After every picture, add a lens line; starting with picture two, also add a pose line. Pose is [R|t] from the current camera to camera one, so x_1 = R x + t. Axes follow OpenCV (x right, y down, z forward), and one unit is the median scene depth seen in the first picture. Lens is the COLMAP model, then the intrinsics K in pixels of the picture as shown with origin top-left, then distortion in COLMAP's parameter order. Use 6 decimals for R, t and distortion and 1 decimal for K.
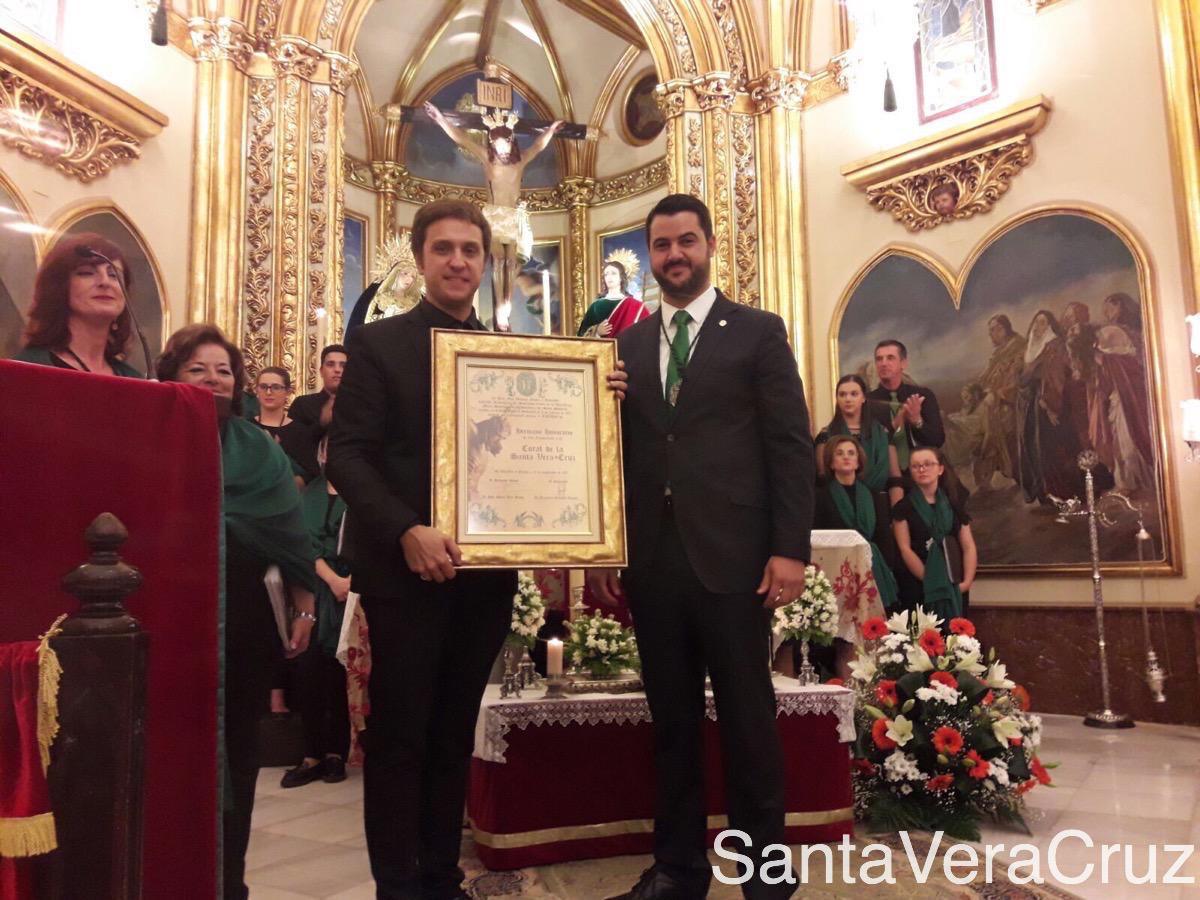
lens RADIAL K [[970.5, 0, 596.1], [0, 970.5, 447.9], [0, 0, 1]] dist [0.220818, -0.592856]
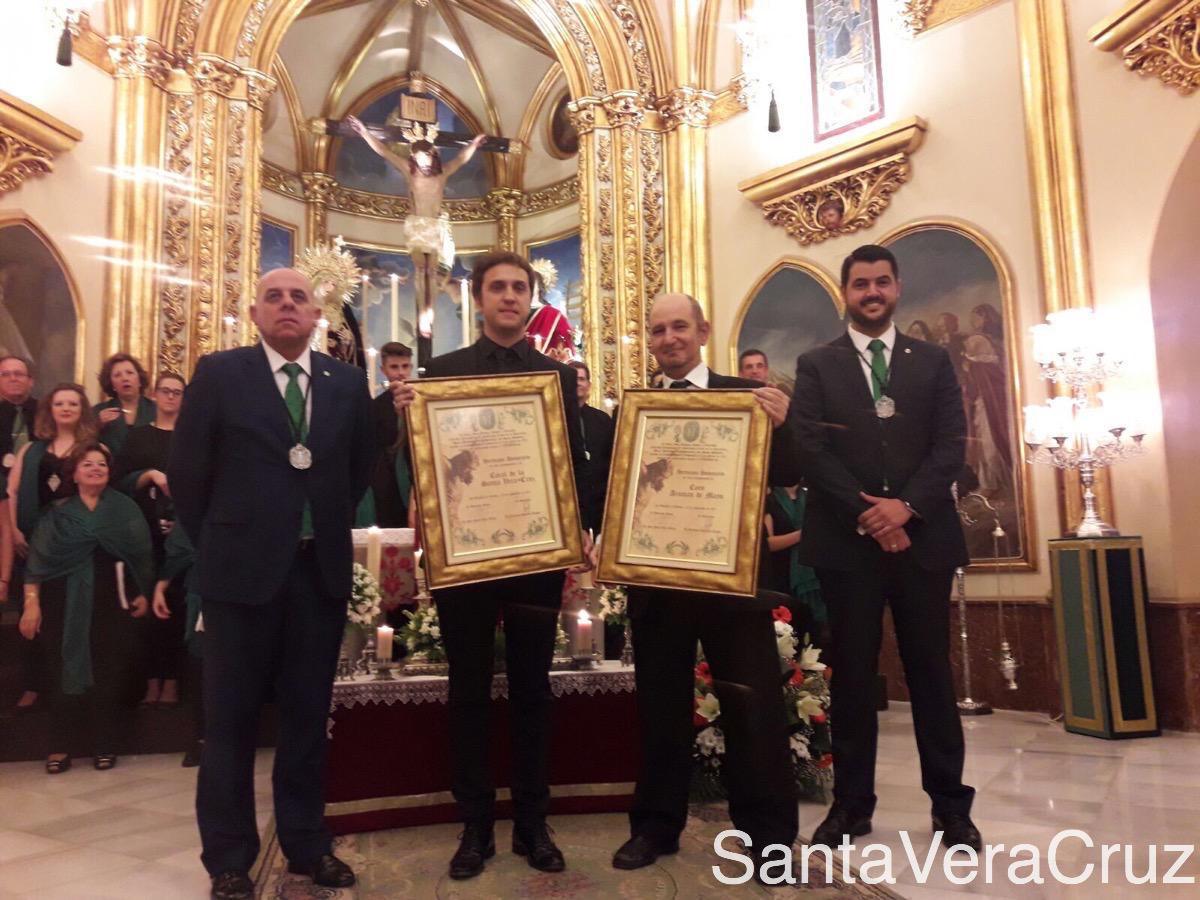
lens RADIAL K [[979.8, 0, 595.9], [0, 979.8, 452.2], [0, 0, 1]] dist [0.040944, -0.079125]
pose [[0.999849, 0.000093, 0.017367, 0.080382], [-0.000089, 1.000000, -0.000244, 0.001951], [-0.017367, 0.000243, 0.999849, -0.039795]]
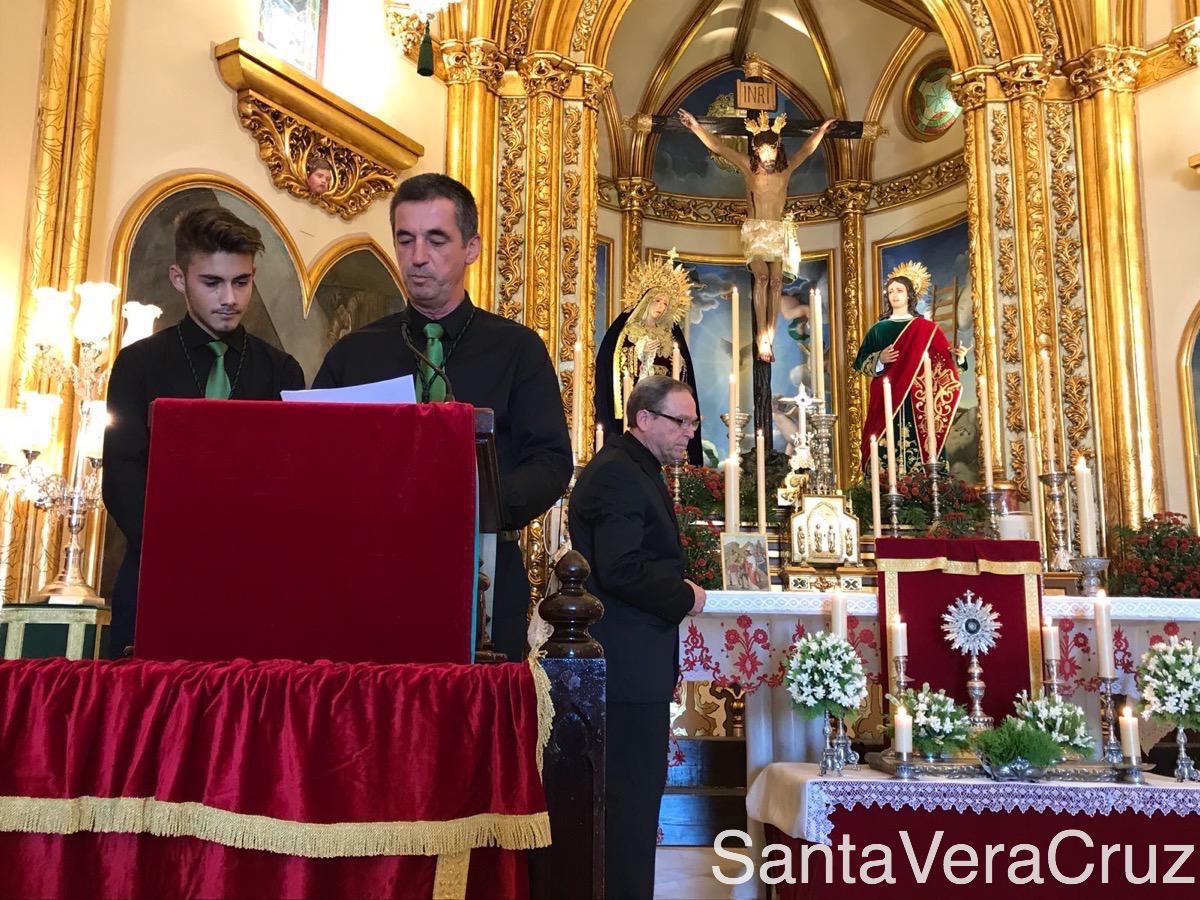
lens RADIAL K [[1177.2, 0, 590.4], [0, 1177.2, 431.7], [0, 0, 1]] dist [0.123918, -0.368509]
pose [[0.977929, -0.005308, -0.208872, -0.034791], [-0.006170, 0.998508, -0.054263, 0.000216], [0.208848, 0.054354, 0.976436, -0.058965]]
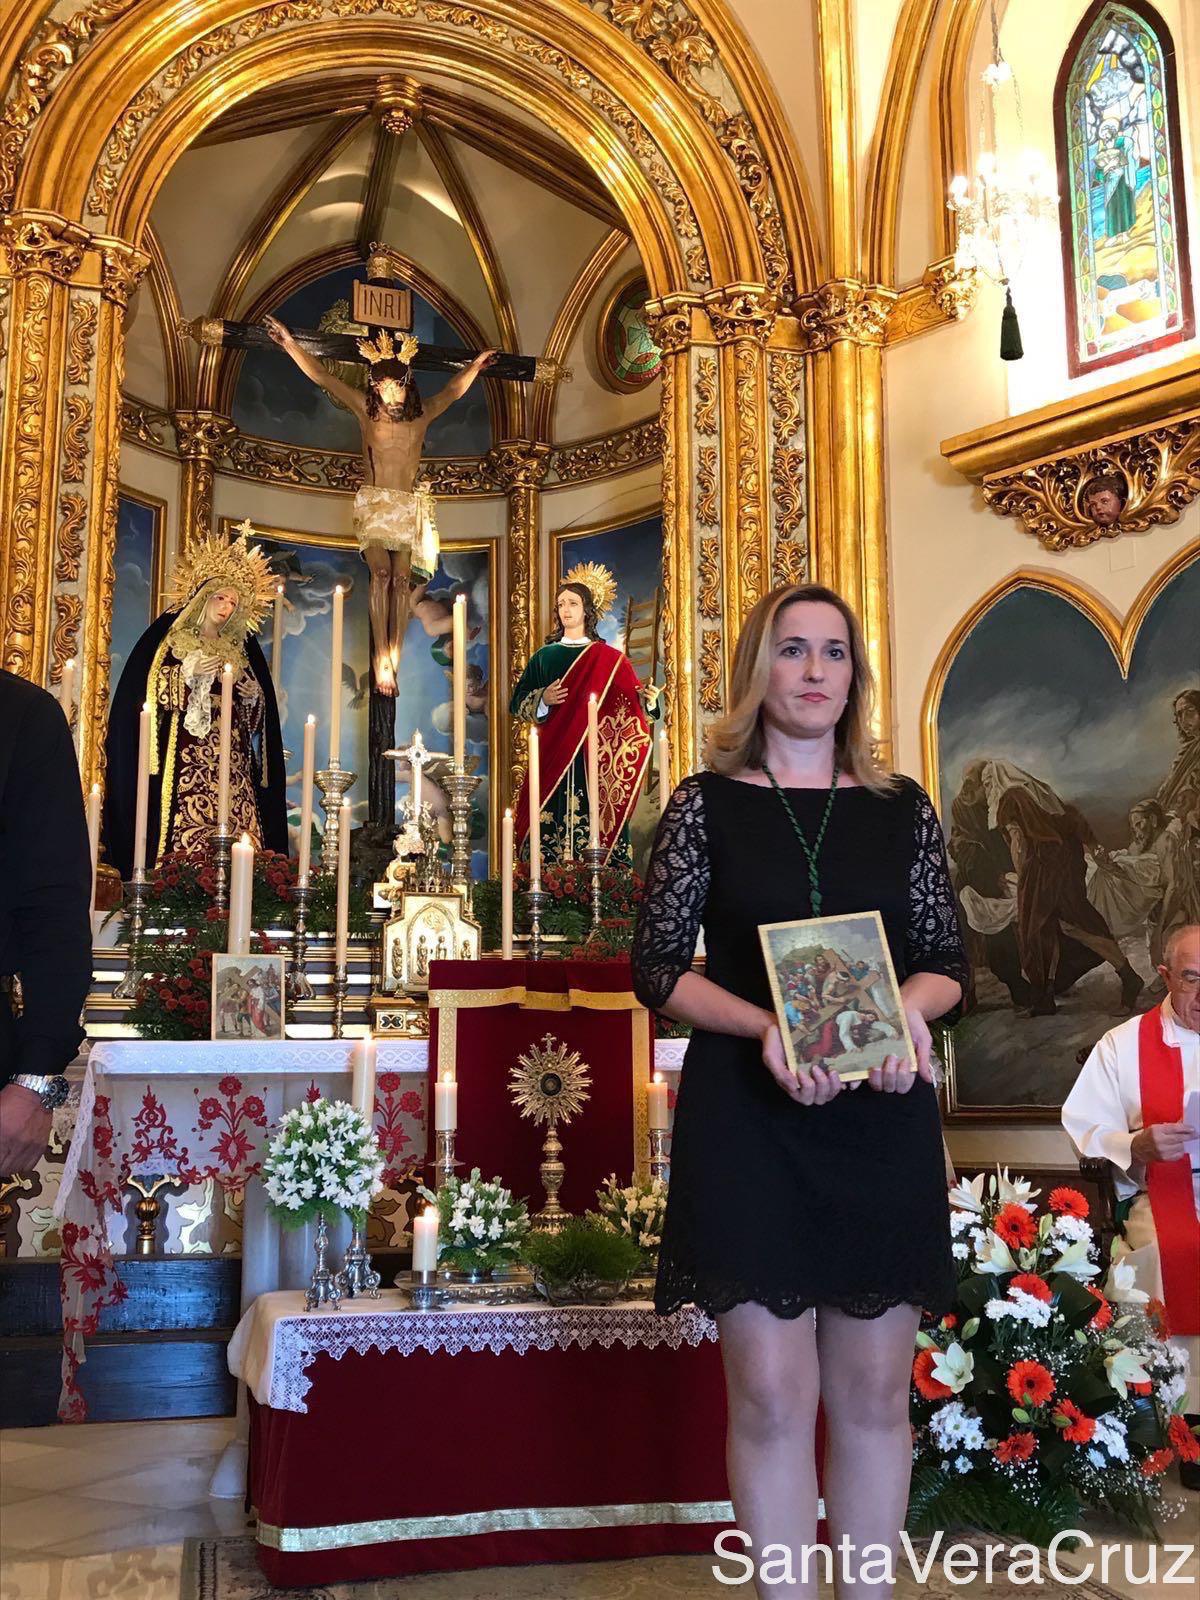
lens RADIAL K [[1723.5, 0, 628.7], [0, 1723.5, 784.8], [0, 0, 1]] dist [0.154795, -0.523352]
pose [[0.999604, 0.017032, 0.022390, 0.035449], [-0.015652, 0.998049, -0.060448, -0.005410], [-0.023375, 0.060074, 0.997920, -0.054665]]
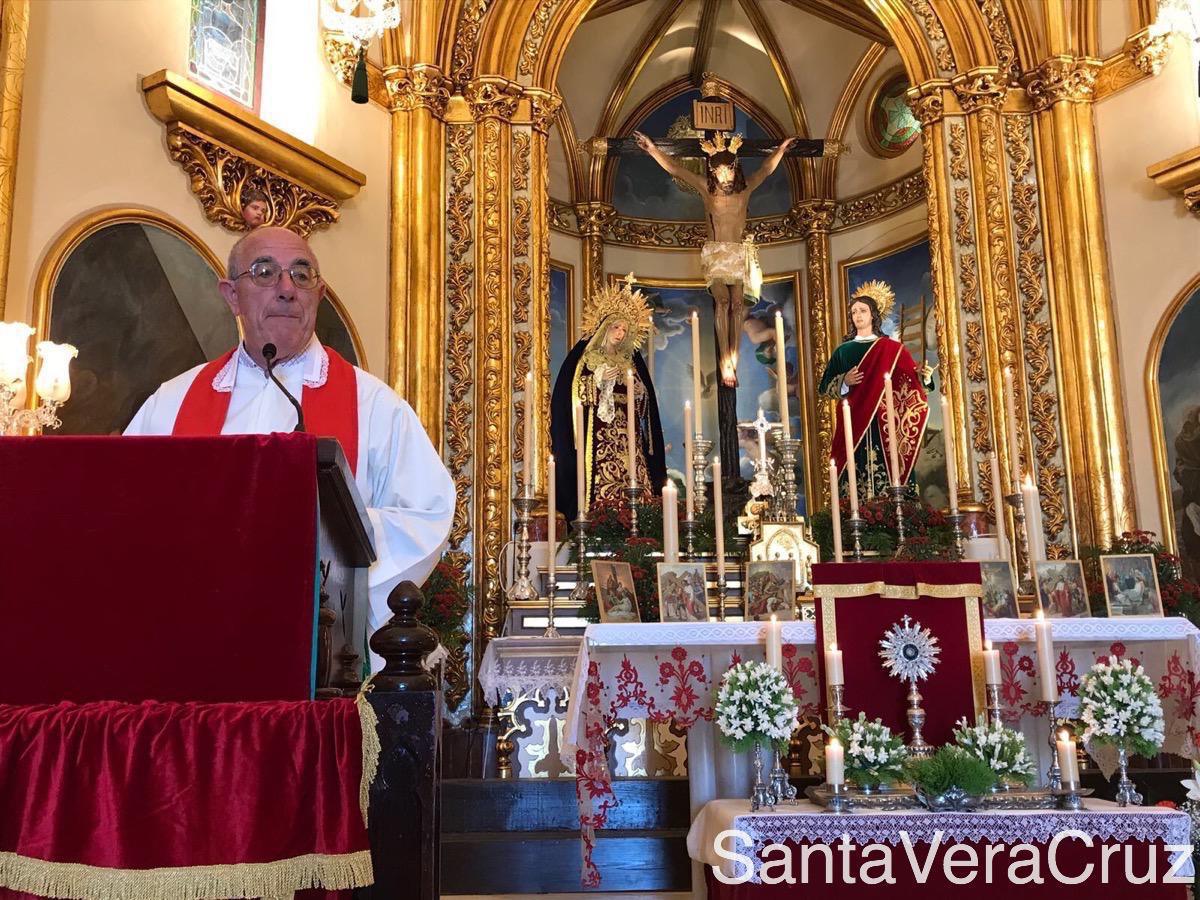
lens RADIAL K [[1214.5, 0, 591.7], [0, 1214.5, 433.1], [0, 0, 1]] dist [0.164836, -0.572577]
pose [[0.978802, -0.036618, -0.201511, -0.002041], [0.020764, 0.996560, -0.080236, 0.002490], [0.203756, 0.074351, 0.976194, -0.054573]]
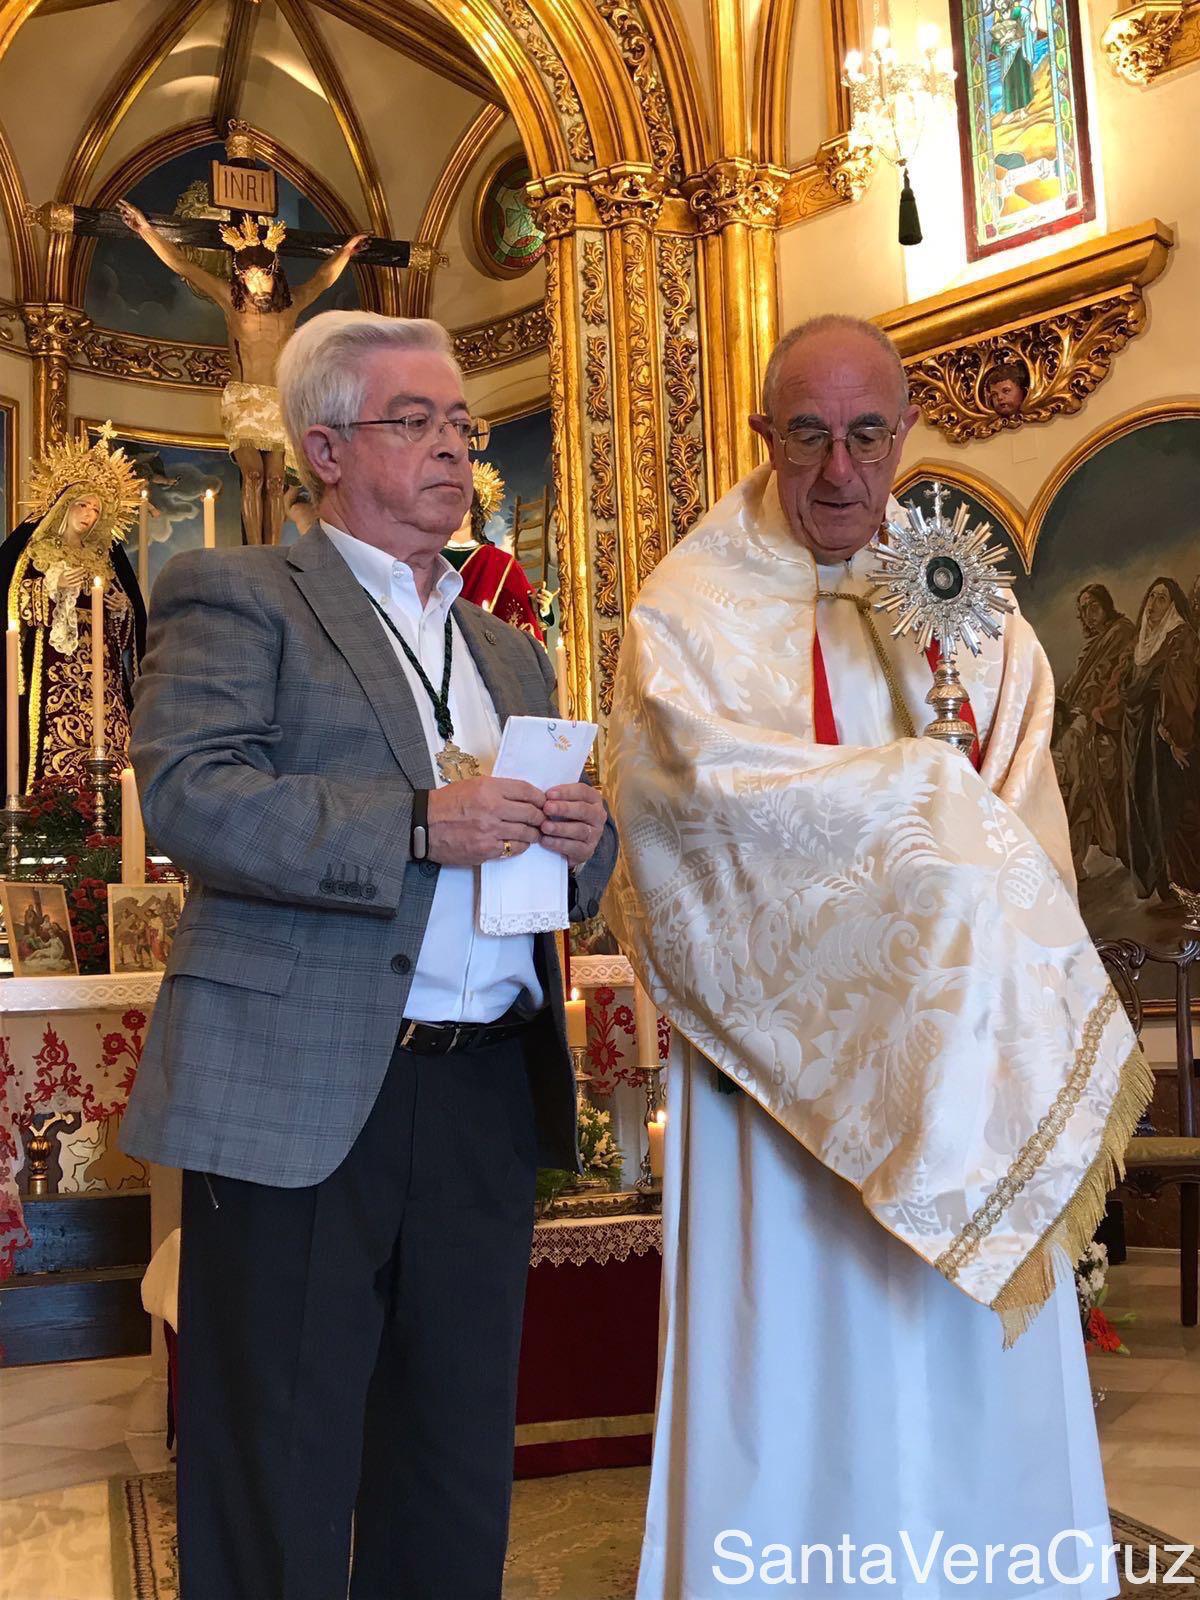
lens RADIAL K [[1802.1, 0, 628.3], [0, 1802.1, 786.6], [0, 0, 1]] dist [0.149523, -0.498354]
pose [[0.996080, -0.011614, 0.087689, 0.025692], [0.012182, 0.999908, -0.005944, -0.008076], [-0.087612, 0.006989, 0.996130, -0.066920]]
